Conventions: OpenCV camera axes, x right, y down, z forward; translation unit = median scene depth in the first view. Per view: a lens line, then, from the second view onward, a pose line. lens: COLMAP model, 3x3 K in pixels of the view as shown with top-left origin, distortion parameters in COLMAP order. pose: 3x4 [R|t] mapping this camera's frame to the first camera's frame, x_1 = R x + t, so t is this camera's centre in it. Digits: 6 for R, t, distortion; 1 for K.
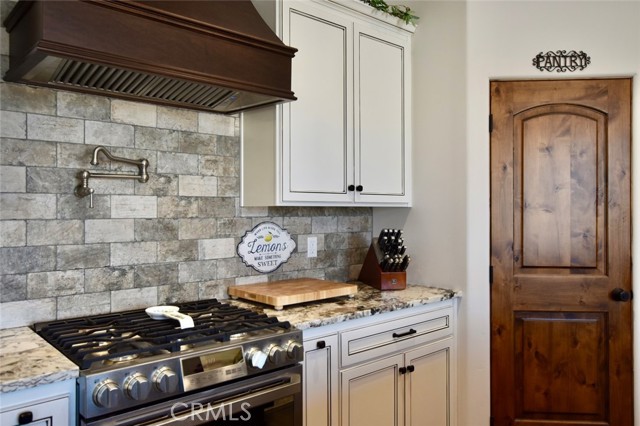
lens RADIAL K [[486.5, 0, 324.1], [0, 486.5, 211.9], [0, 0, 1]] dist [-0.002178, 0.015996]
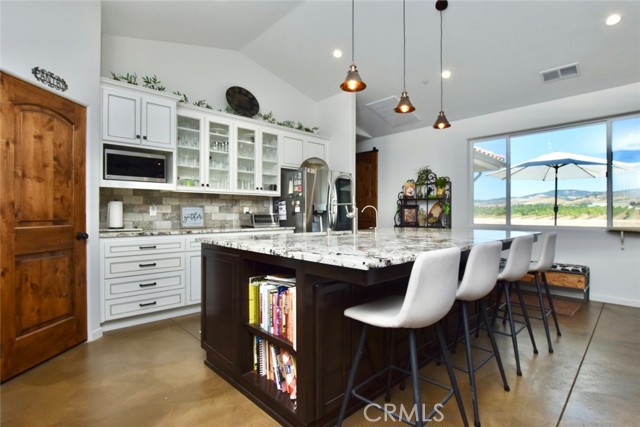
lens RADIAL K [[311.8, 0, 321.4], [0, 311.8, 213.4], [0, 0, 1]] dist [-0.019022, 0.004855]
pose [[-0.004999, 0.000674, 0.999987, -0.436502], [-0.002082, 0.999998, -0.000684, 0.090931], [-0.999985, -0.002085, -0.004998, 0.190012]]
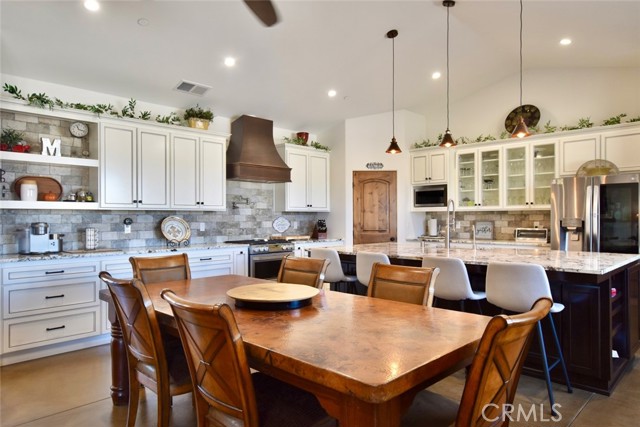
lens RADIAL K [[399.7, 0, 330.3], [0, 399.7, 215.4], [0, 0, 1]] dist [0.002649, 0.009810]
pose [[0.997360, -0.003043, 0.072555, 0.009299], [0.003555, 0.999970, -0.006918, 0.031449], [-0.072532, 0.007158, 0.997340, -1.562728]]
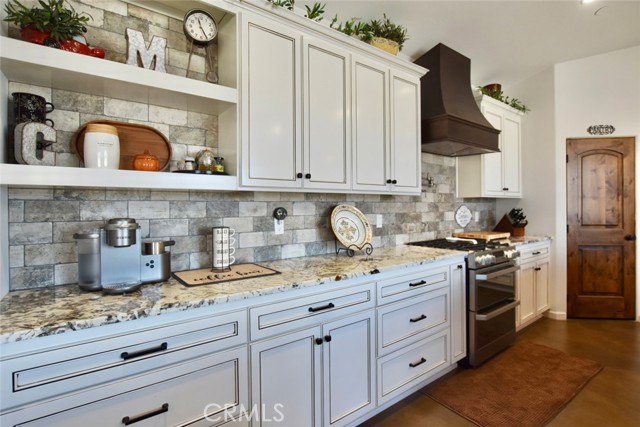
lens RADIAL K [[309.9, 0, 332.1], [0, 309.9, 207.7], [0, 0, 1]] dist [-0.025274, -0.000074]
pose [[0.996348, -0.004890, -0.085244, -0.585710], [0.005107, 0.999984, 0.002327, 0.027291], [0.085231, -0.002754, 0.996357, -0.441586]]
